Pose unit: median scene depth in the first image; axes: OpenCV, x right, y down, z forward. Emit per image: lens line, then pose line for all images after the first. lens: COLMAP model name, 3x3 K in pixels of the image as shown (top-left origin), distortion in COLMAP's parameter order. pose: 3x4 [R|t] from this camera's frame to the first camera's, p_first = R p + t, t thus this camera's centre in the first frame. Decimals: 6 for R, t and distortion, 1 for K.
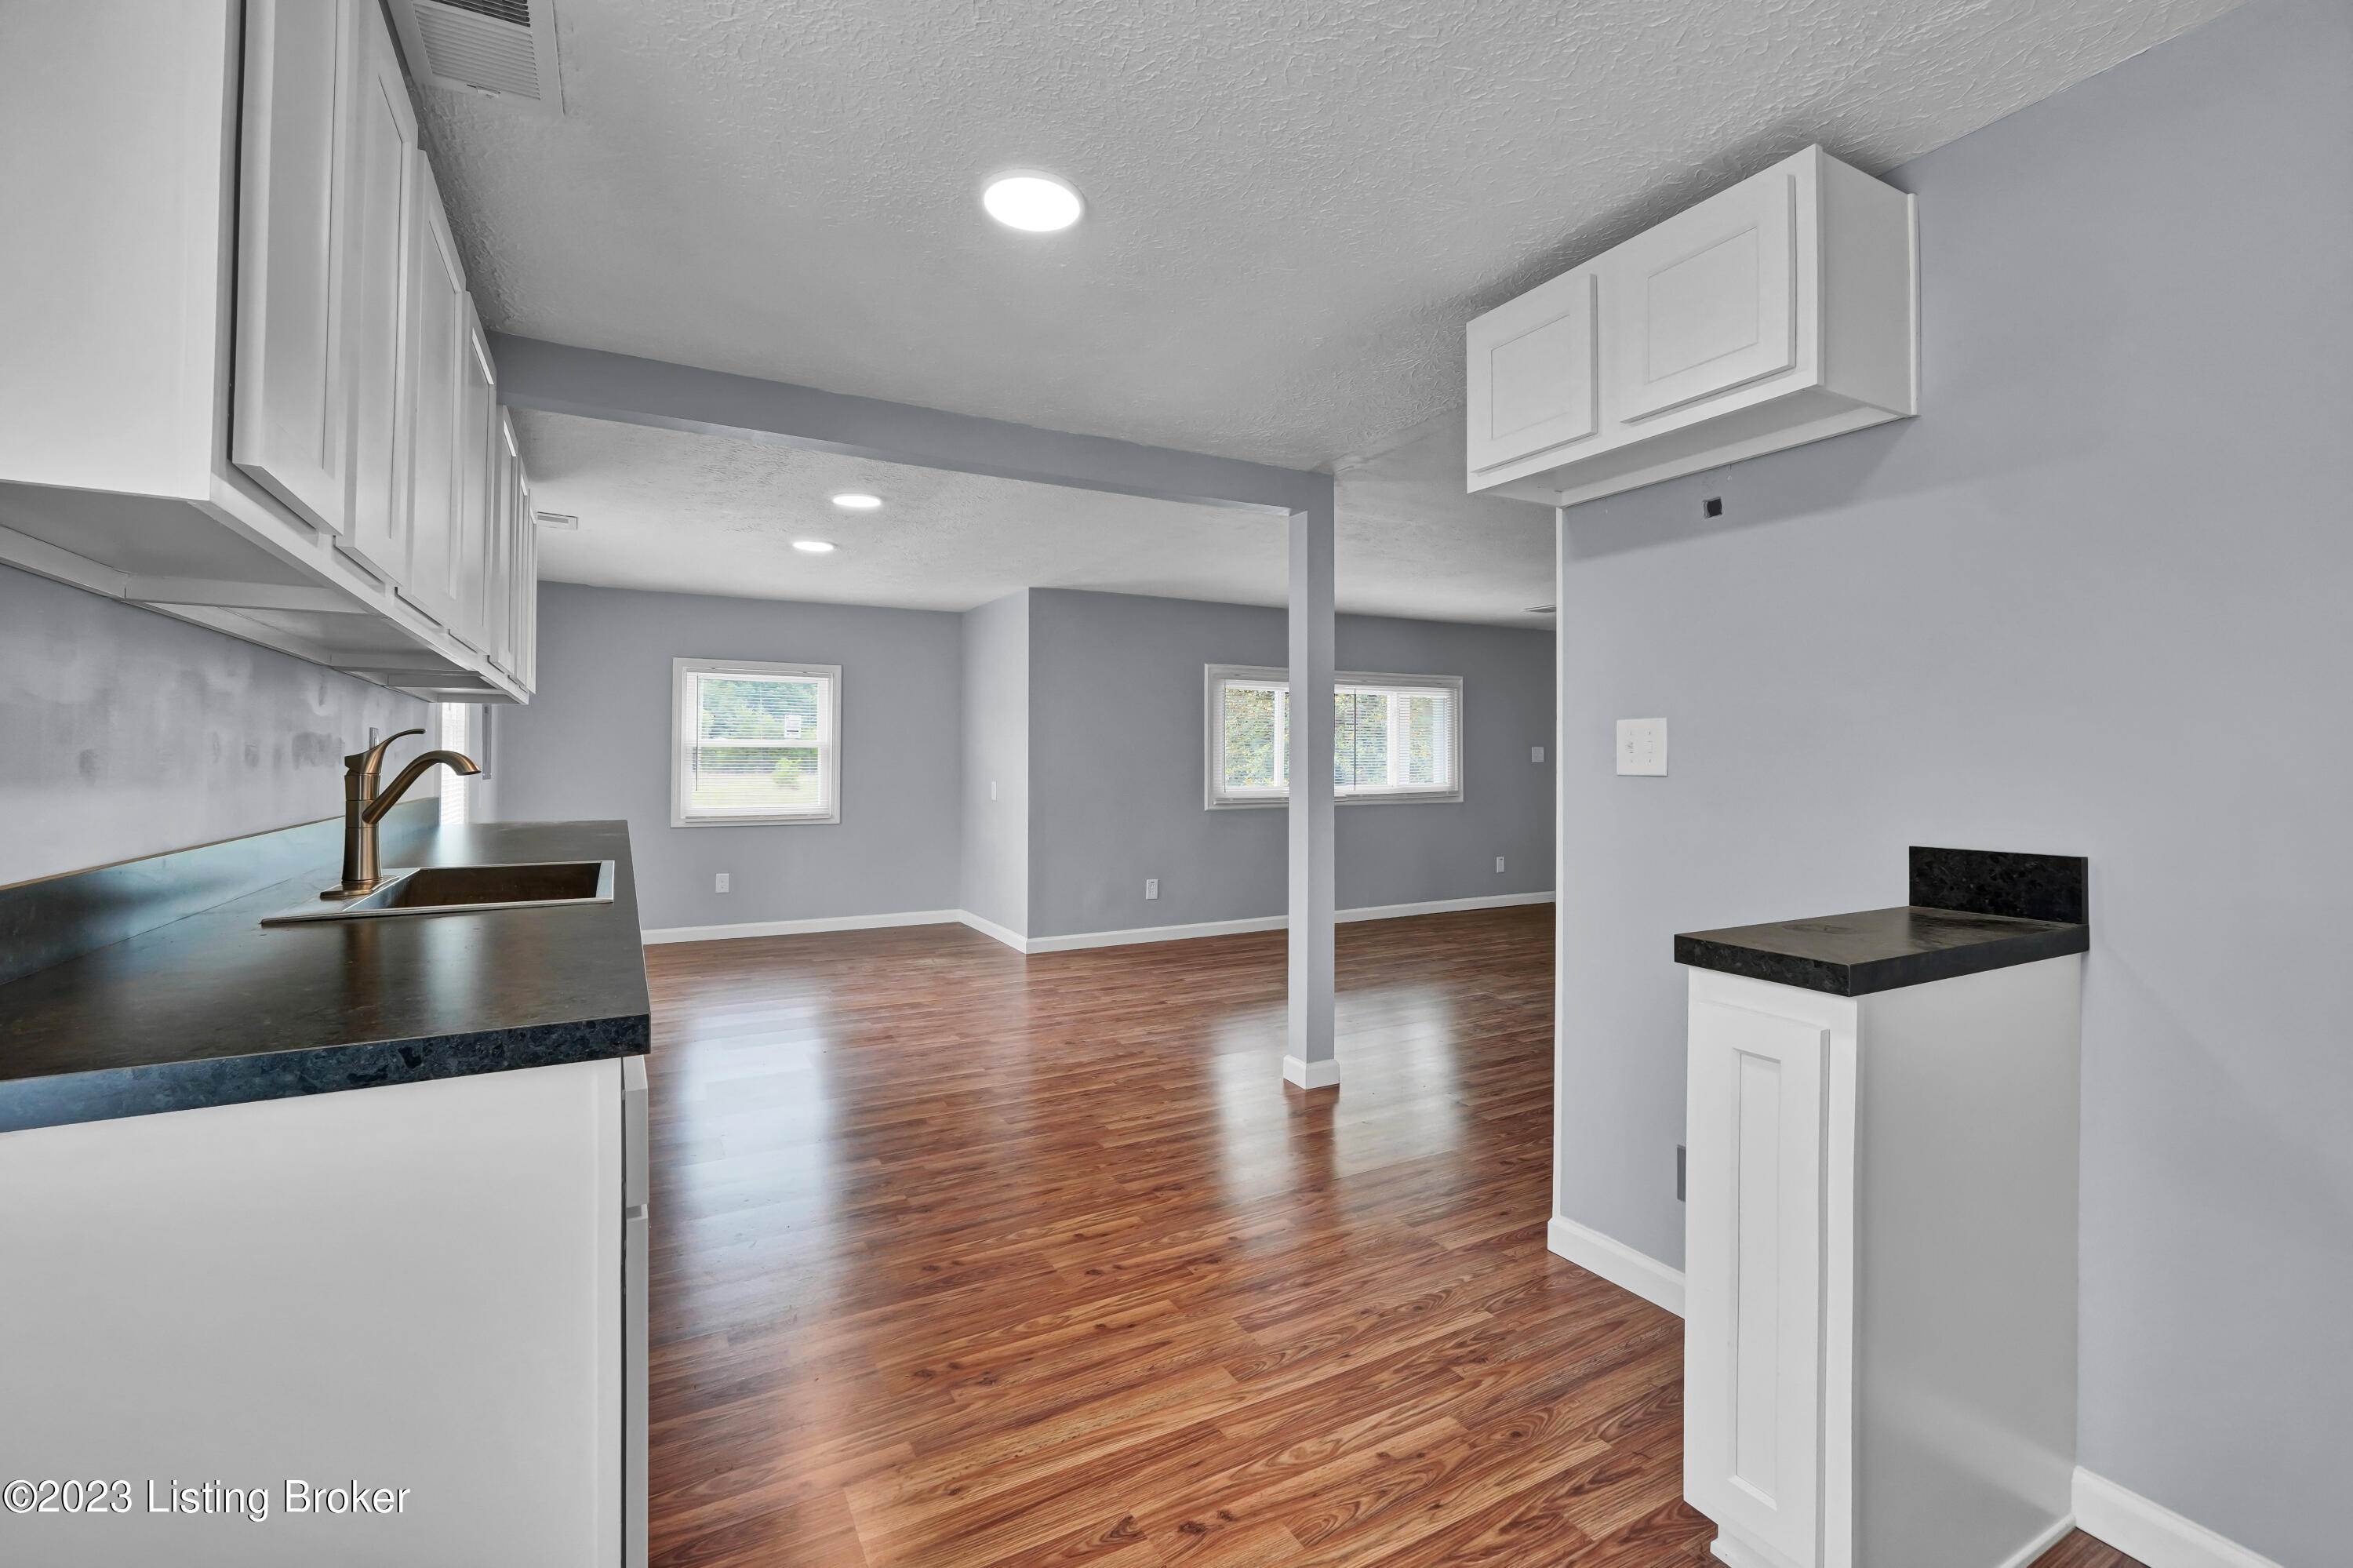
lens RADIAL K [[1048.5, 0, 1237.2], [0, 1048.5, 740.0], [0, 0, 1]] dist [-0.000830, 0.003001]
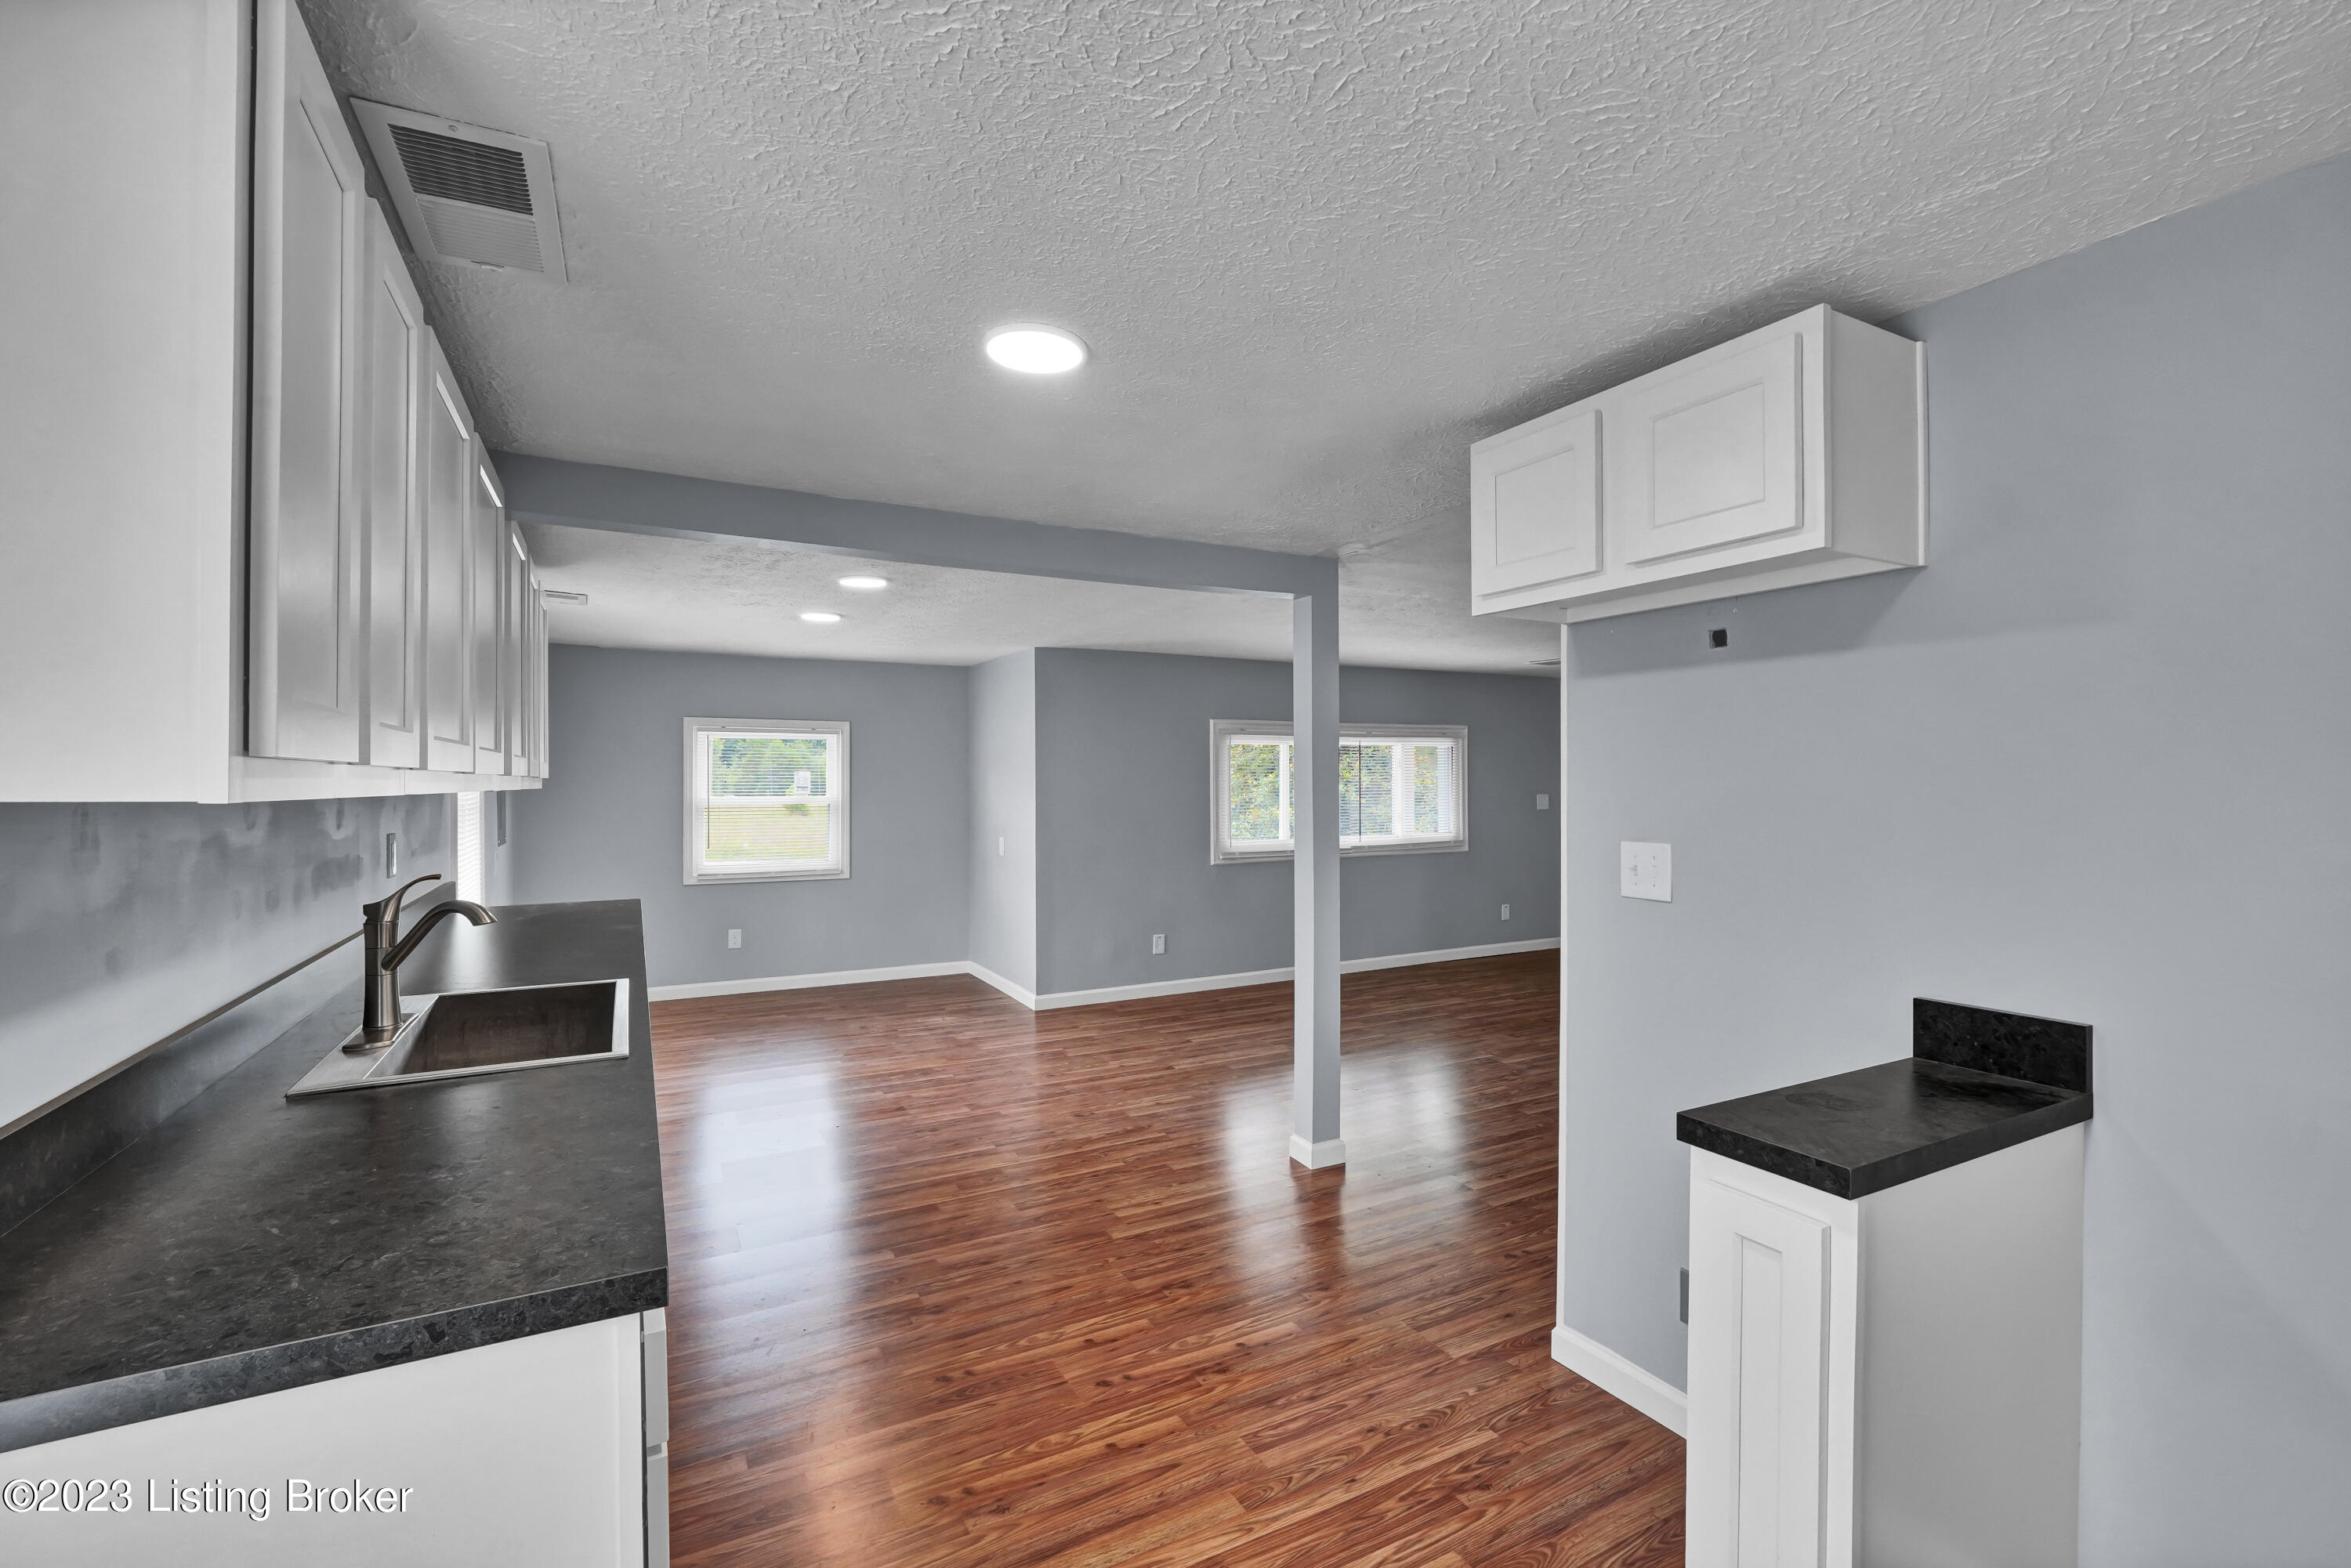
lens RADIAL K [[1047.6, 0, 1233.9], [0, 1047.6, 652.5], [0, 0, 1]] dist [-0.000830, 0.003001]
pose [[0.999948, -0.004487, -0.009103, 0.001810], [0.004669, 0.999787, 0.020125, -0.226183], [0.009011, -0.020167, 0.999756, -0.001197]]
